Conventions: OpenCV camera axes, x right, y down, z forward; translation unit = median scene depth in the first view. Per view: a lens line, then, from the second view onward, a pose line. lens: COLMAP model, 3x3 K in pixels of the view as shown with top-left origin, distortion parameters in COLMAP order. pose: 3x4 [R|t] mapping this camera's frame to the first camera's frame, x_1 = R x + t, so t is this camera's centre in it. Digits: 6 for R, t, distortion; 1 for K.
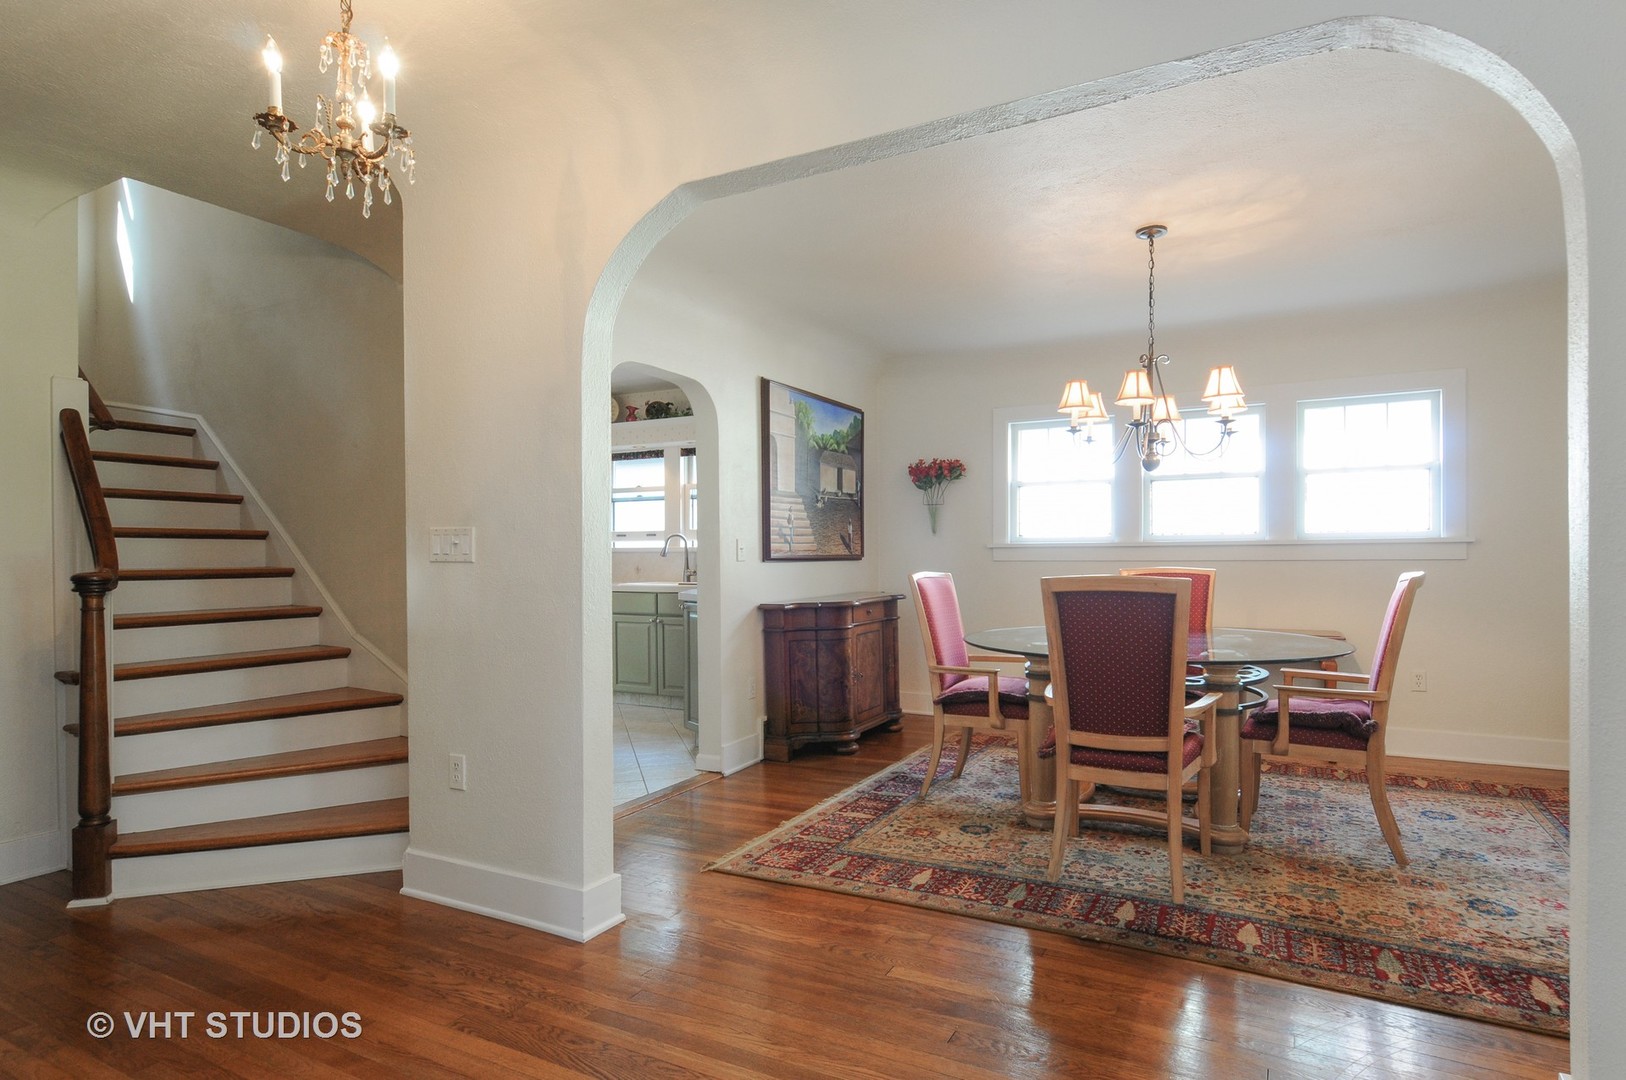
lens RADIAL K [[838.2, 0, 815.5], [0, 838.2, 565.1], [0, 0, 1]] dist [0.018860, -0.000659]
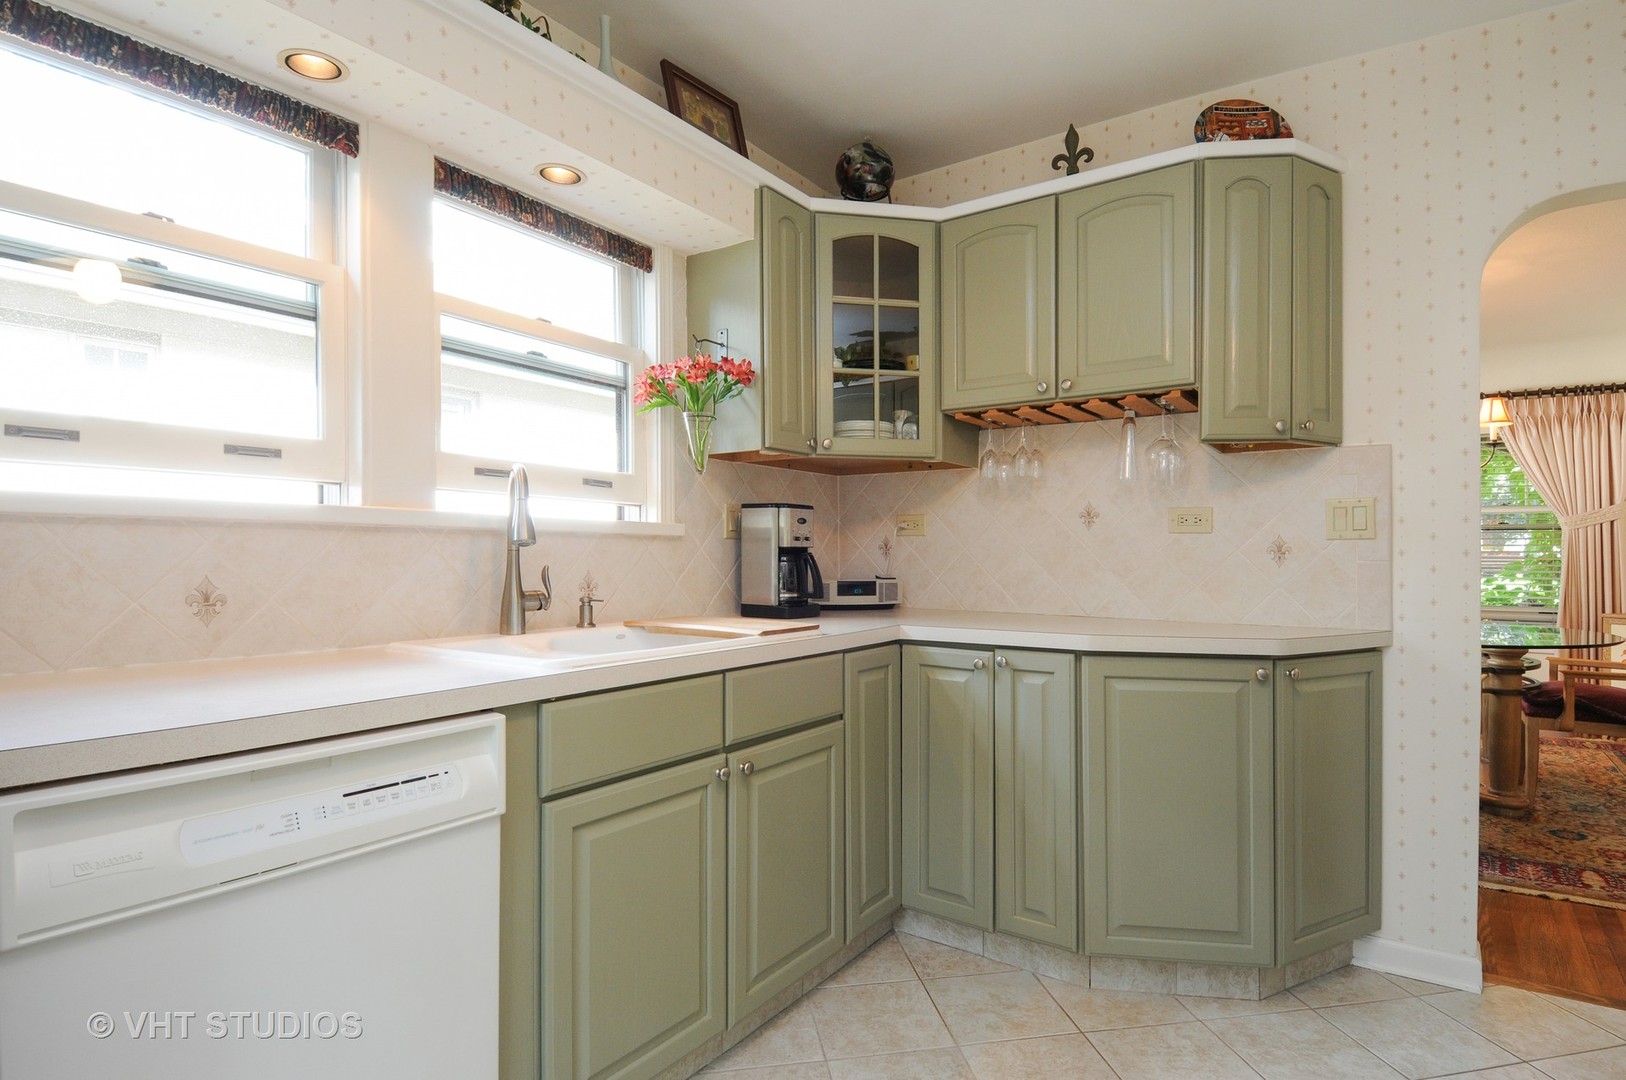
lens RADIAL K [[877.1, 0, 849.4], [0, 877.1, 550.6], [0, 0, 1]] dist [0.025279, -0.000111]
pose [[0.082393, 0.011098, 0.996538, -0.441718], [0.007769, 0.999900, -0.011778, -0.004090], [-0.996570, 0.008712, 0.082298, 0.842531]]
